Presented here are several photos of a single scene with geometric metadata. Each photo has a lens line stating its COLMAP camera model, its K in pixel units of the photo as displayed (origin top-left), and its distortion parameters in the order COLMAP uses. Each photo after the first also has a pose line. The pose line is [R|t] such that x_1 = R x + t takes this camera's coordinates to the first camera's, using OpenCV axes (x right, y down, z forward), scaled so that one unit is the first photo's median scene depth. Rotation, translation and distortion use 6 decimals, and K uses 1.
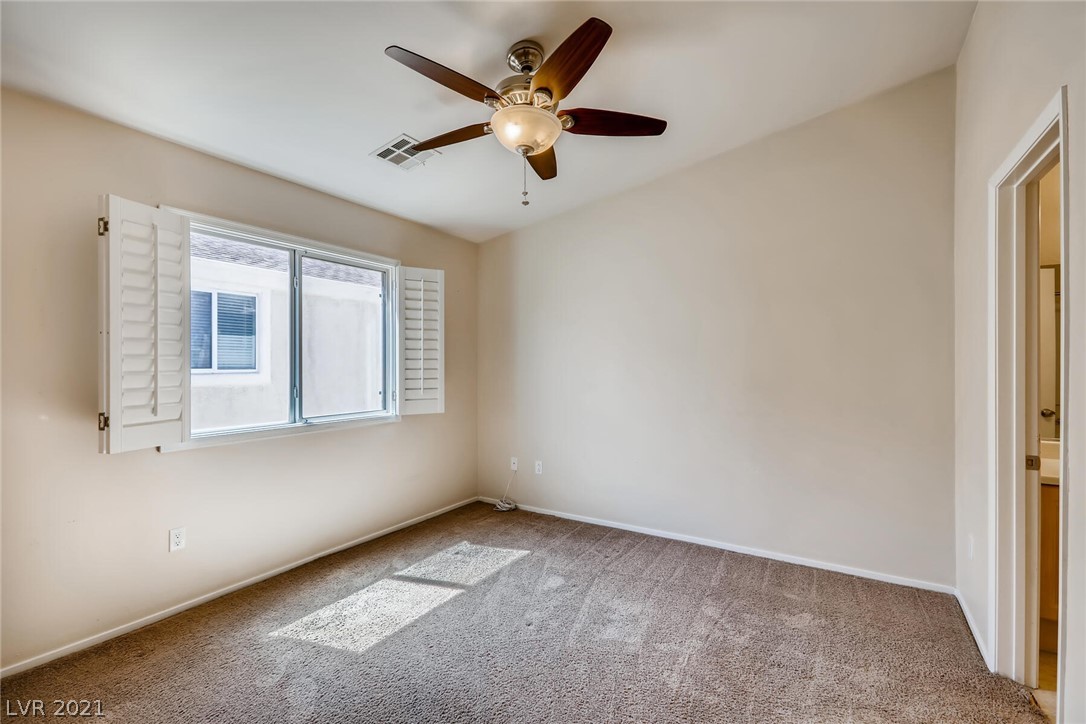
lens RADIAL K [[482.2, 0, 547.7], [0, 482.2, 365.5], [0, 0, 1]] dist [0.007680, -0.004541]
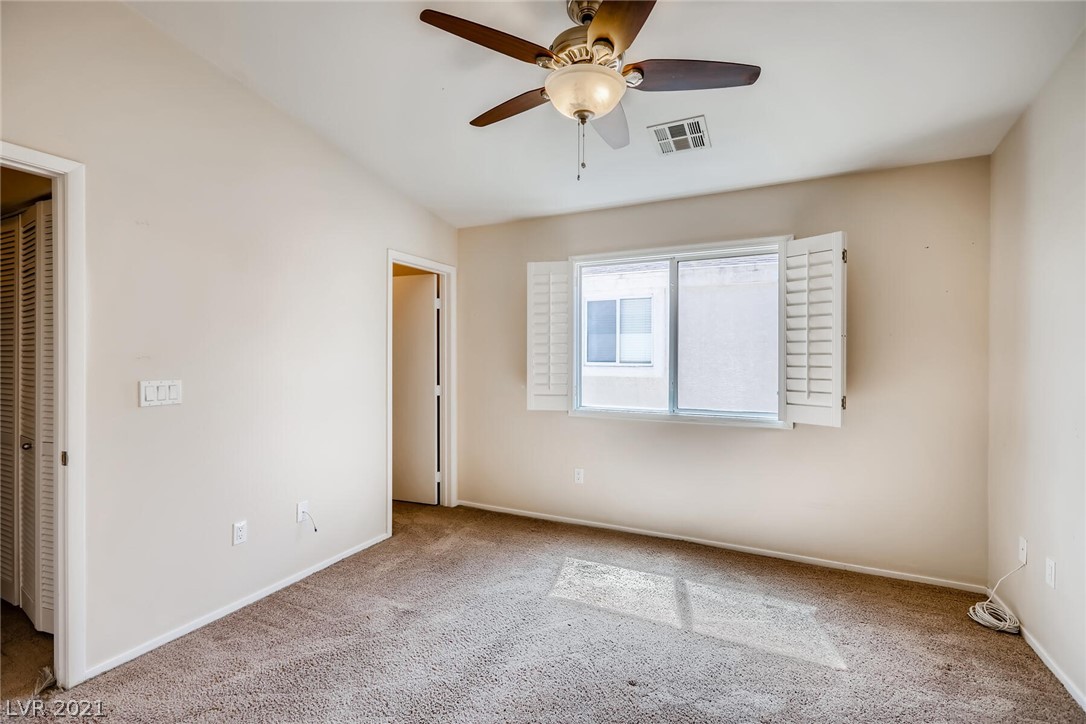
lens RADIAL K [[482.2, 0, 537.1], [0, 482.2, 357.4], [0, 0, 1]] dist [0.007680, -0.004541]
pose [[0.079753, 0.003833, -0.996807, 0.577144], [-0.001830, 0.999991, 0.003699, -0.011476], [0.996813, 0.001529, 0.079760, 0.597744]]
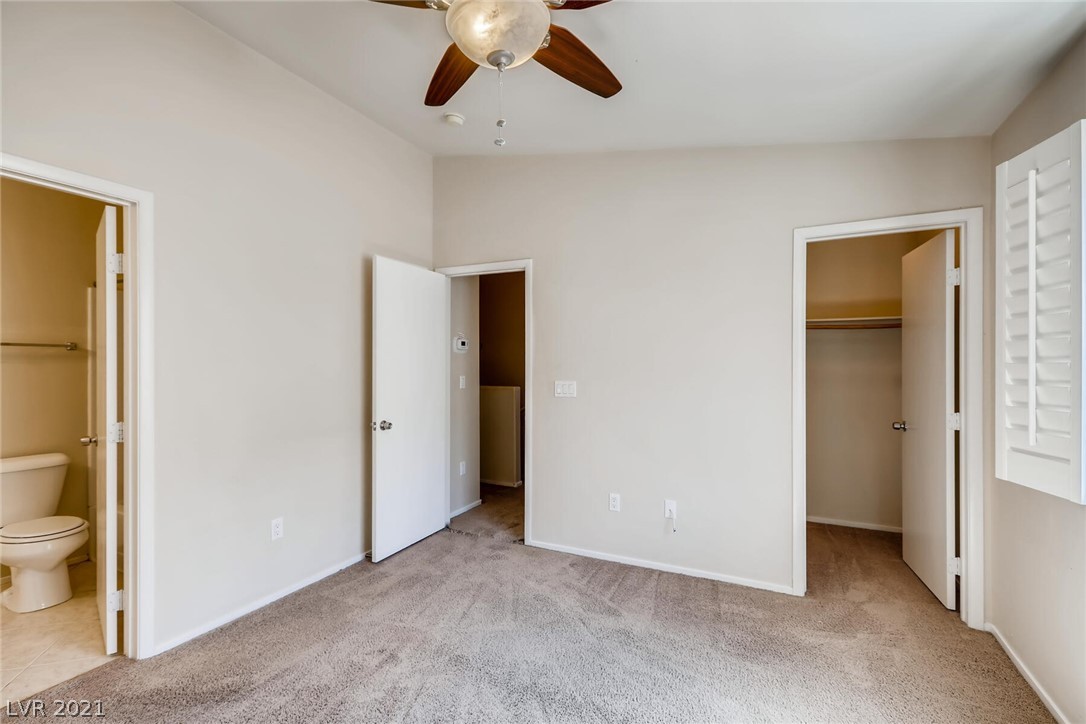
lens RADIAL K [[482.2, 0, 543.3], [0, 482.2, 364.3], [0, 0, 1]] dist [0.007680, -0.004541]
pose [[-0.997456, 0.005801, -0.071052, -0.039953], [0.005474, 0.999973, 0.004800, -0.017445], [0.071078, 0.004399, -0.997461, 1.186407]]
